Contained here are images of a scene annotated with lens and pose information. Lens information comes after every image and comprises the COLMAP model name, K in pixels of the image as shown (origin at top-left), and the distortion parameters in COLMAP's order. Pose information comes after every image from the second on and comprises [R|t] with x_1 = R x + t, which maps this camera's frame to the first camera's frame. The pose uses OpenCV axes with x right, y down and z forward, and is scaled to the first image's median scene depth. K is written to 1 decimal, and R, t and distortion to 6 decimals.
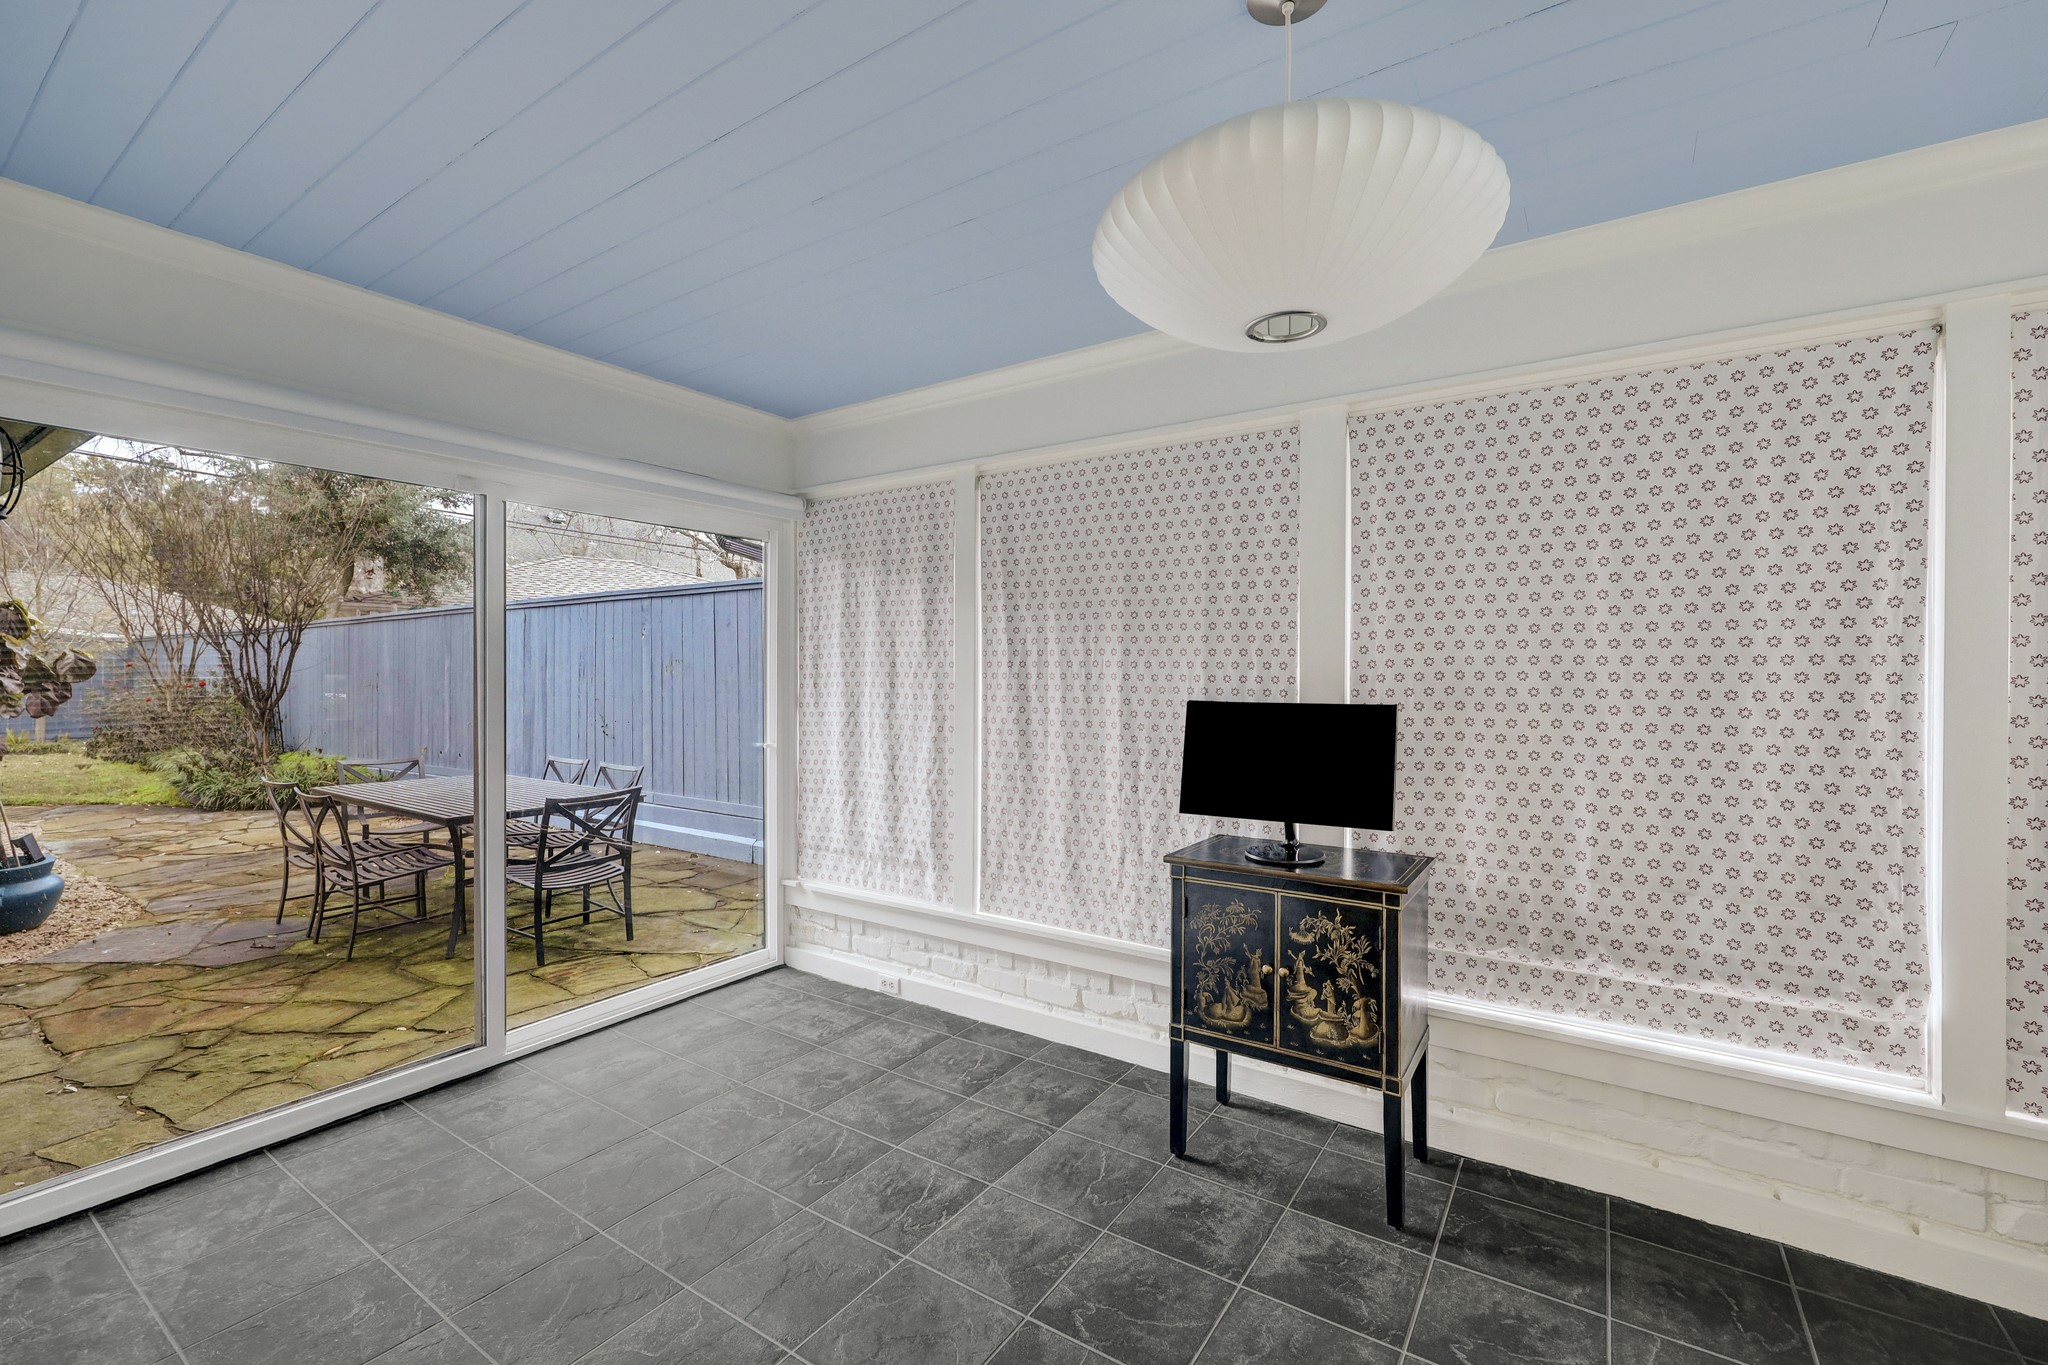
lens RADIAL K [[840.2, 0, 1024.0], [0, 840.2, 682.5], [0, 0, 1]] dist [0.008222, 0.000069]
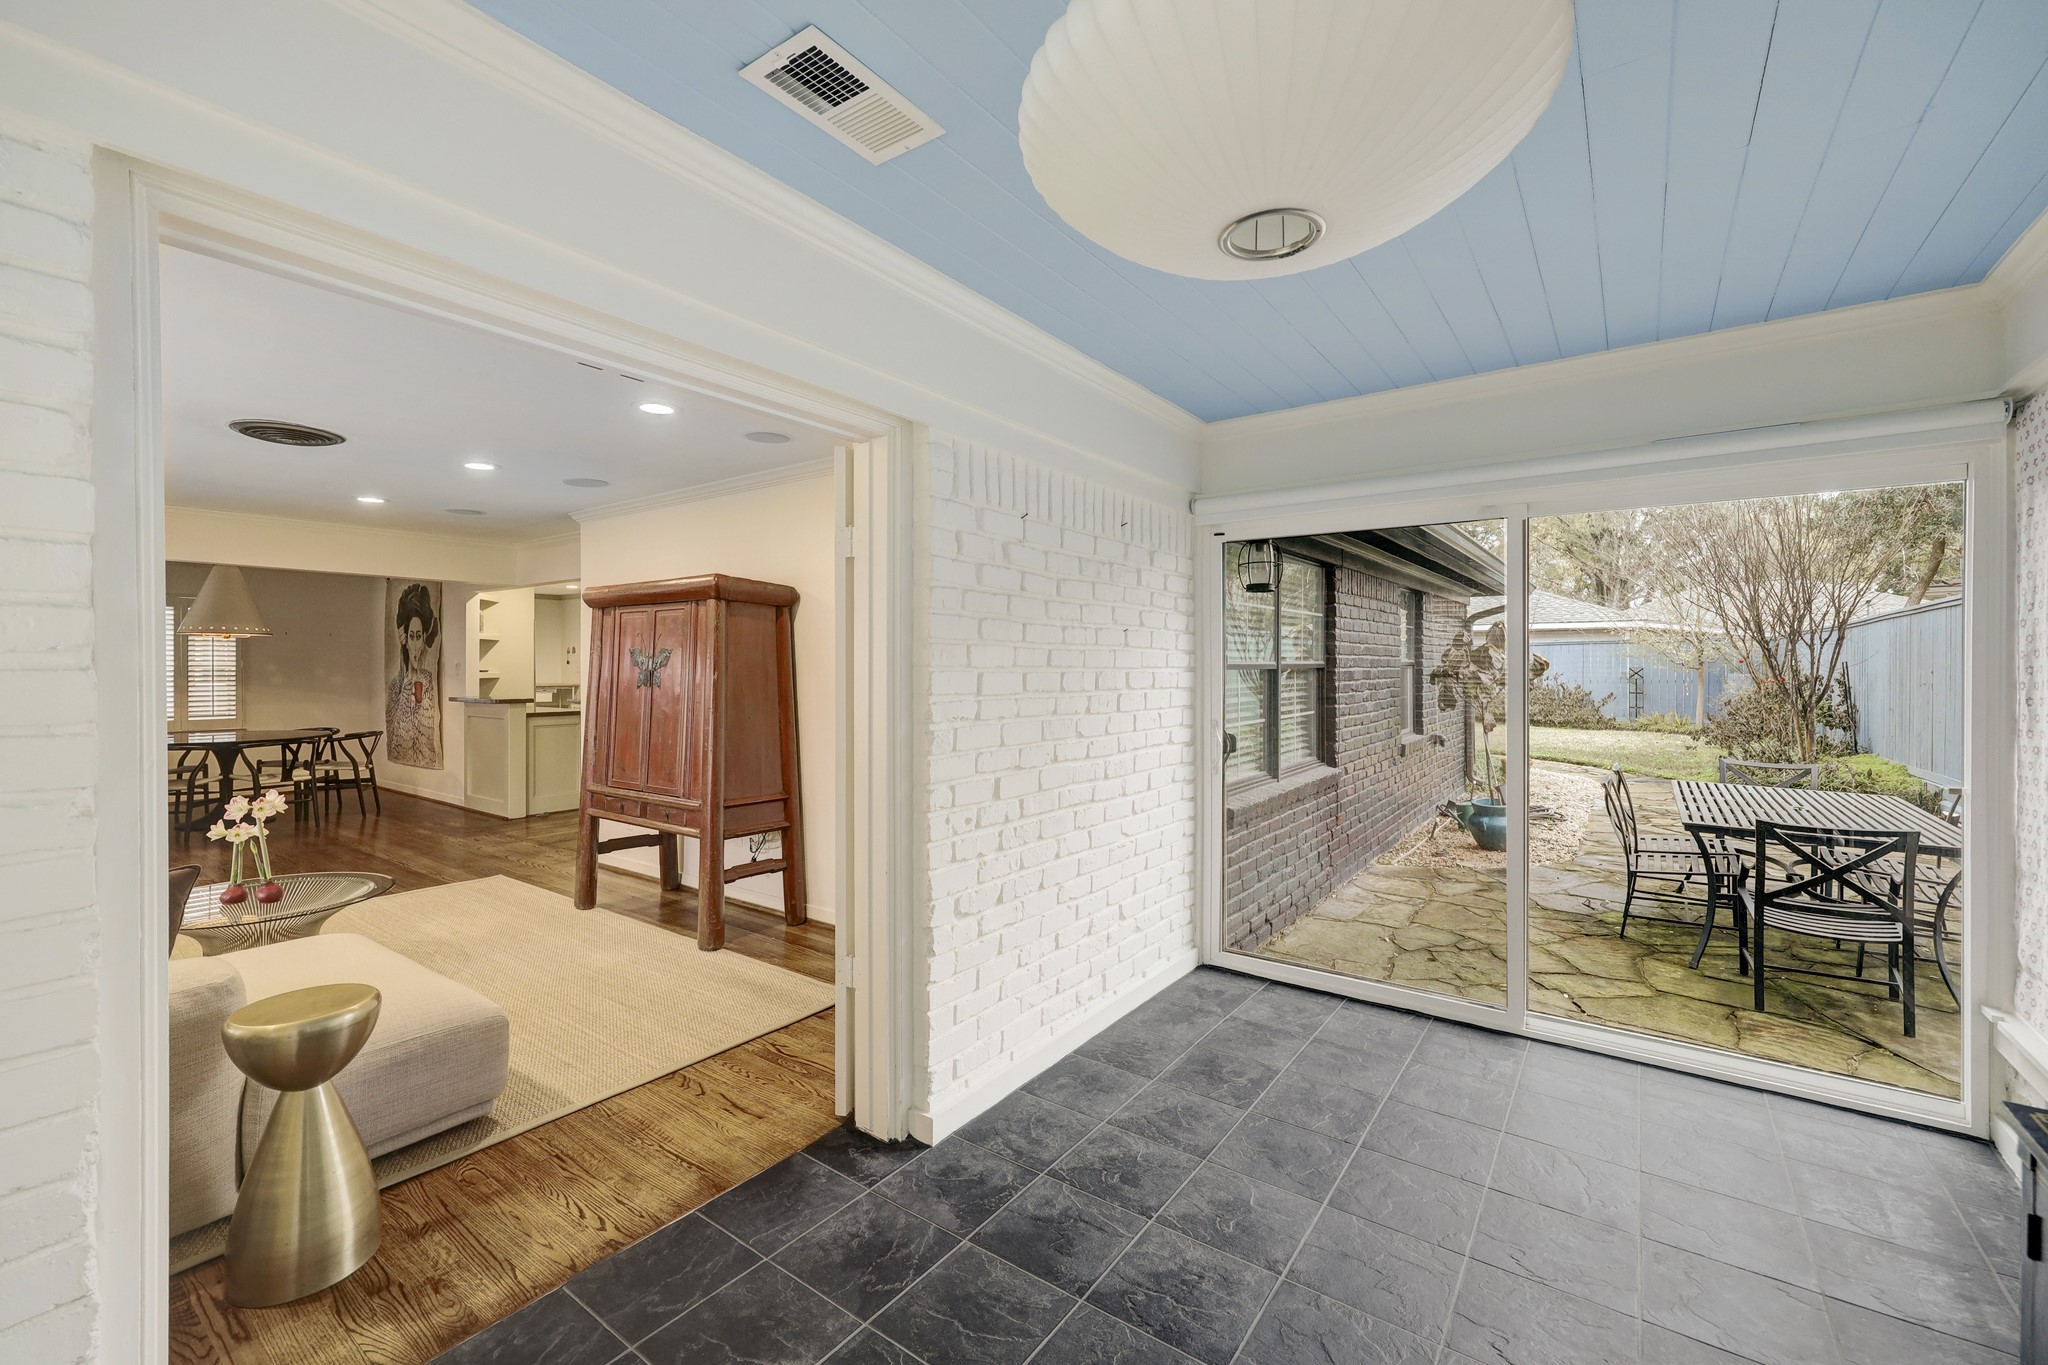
lens RADIAL K [[859.8, 0, 1024.5], [0, 859.8, 668.0], [0, 0, 1]] dist [-0.000483, -0.000306]
pose [[-0.035623, -0.001759, -0.999364, 0.392849], [-0.009922, 0.999950, -0.001407, -0.013137], [0.999316, 0.009866, -0.035639, 0.298735]]
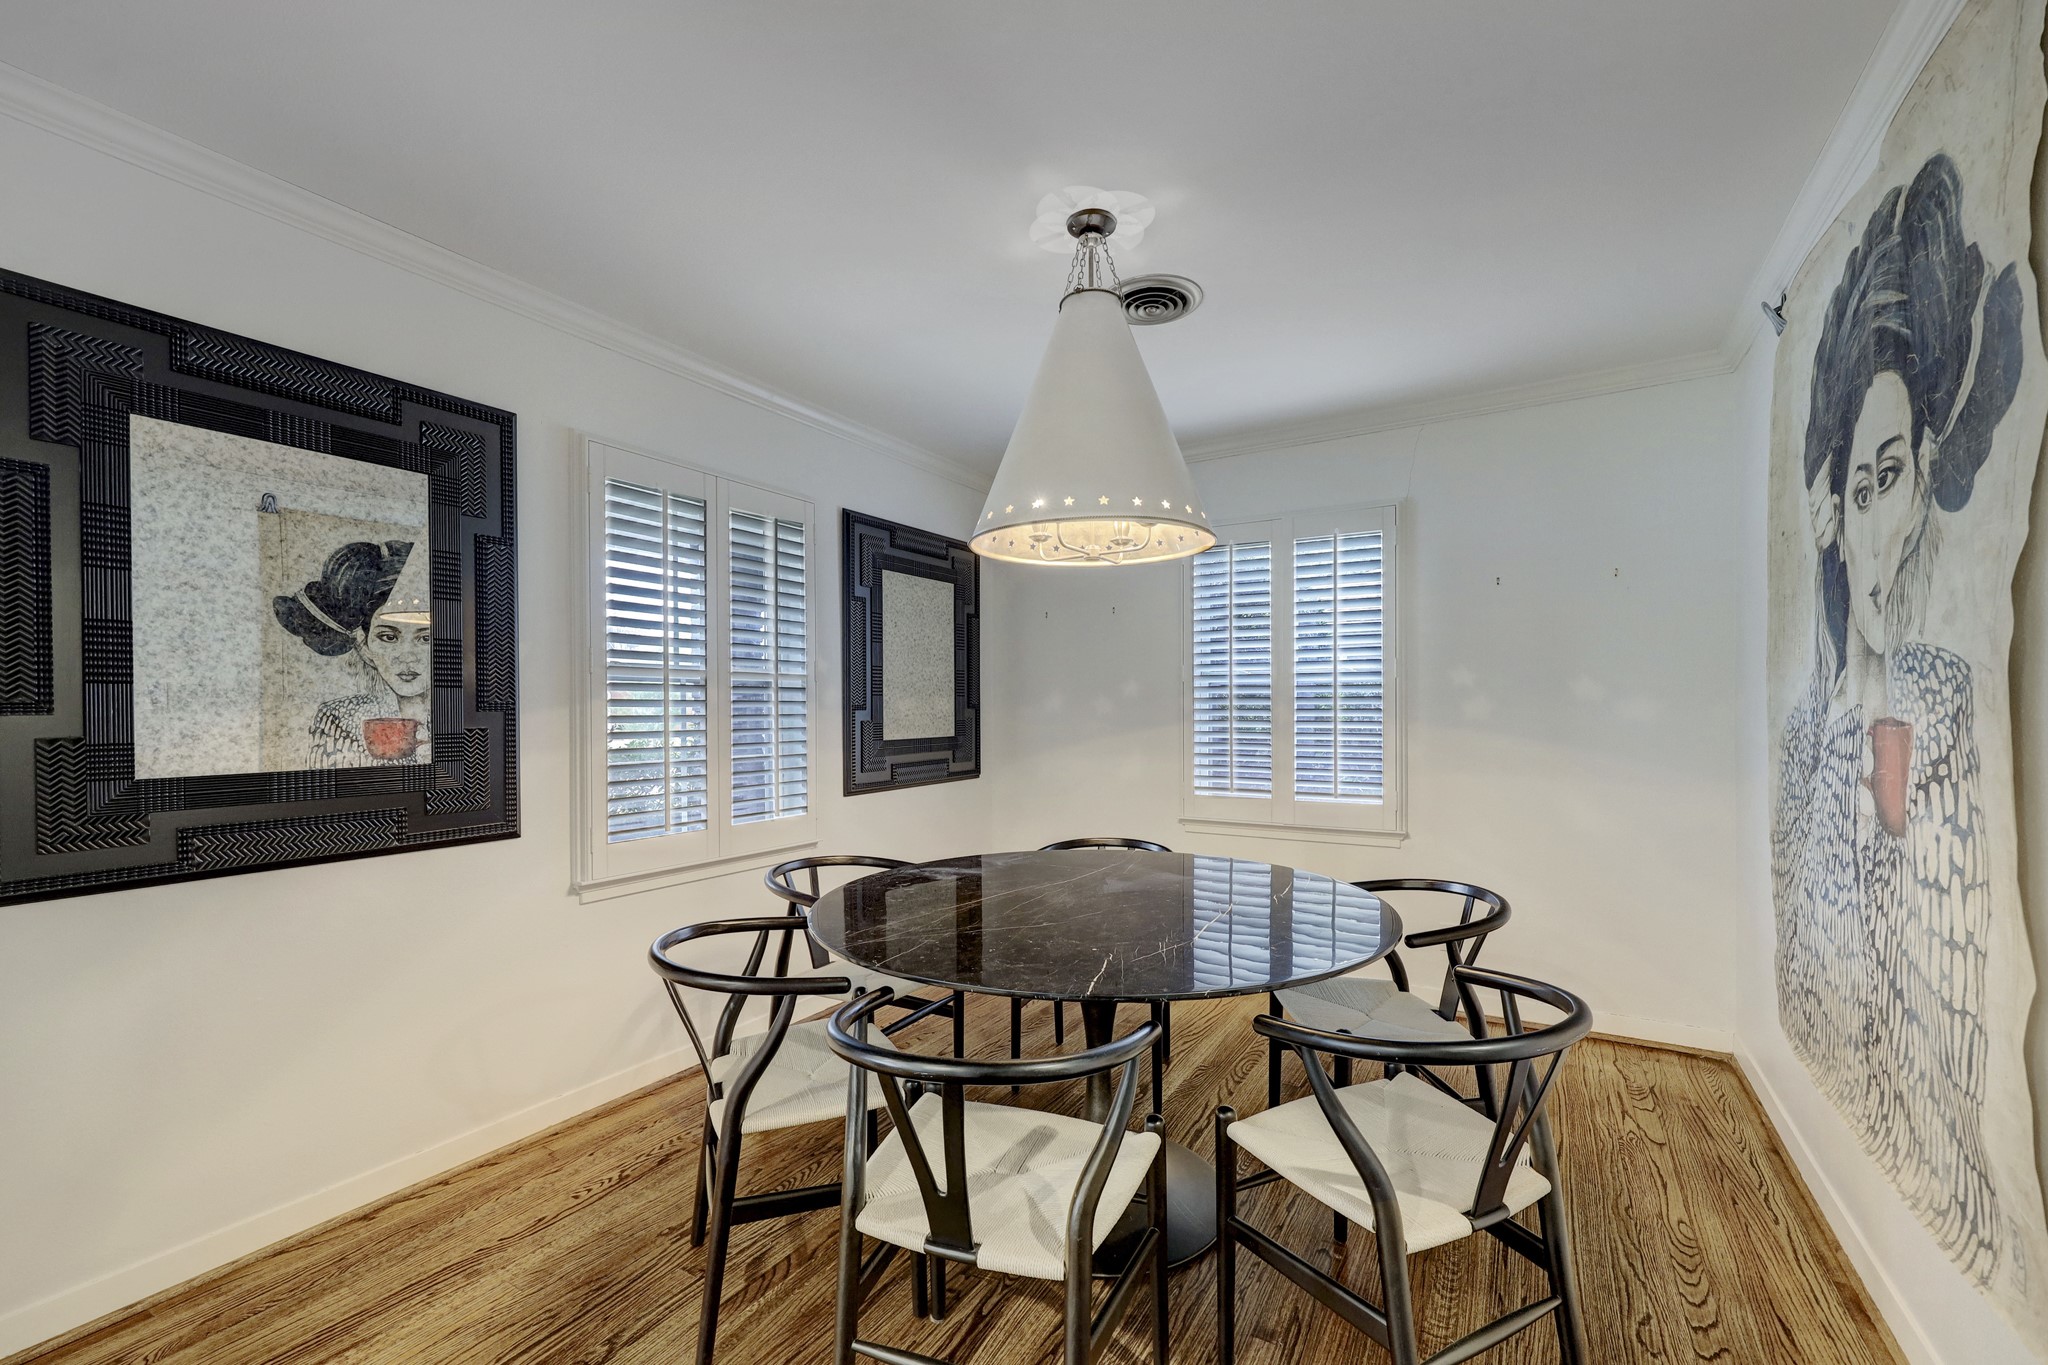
lens RADIAL K [[860.6, 0, 1011.0], [0, 860.6, 709.8], [0, 0, 1]] dist [0.001689, 0.000443]
pose [[-0.998119, -0.004796, -0.061115, -1.401248], [-0.005835, 0.999841, 0.016832, 0.027225], [0.061025, 0.017157, -0.997989, -1.014487]]
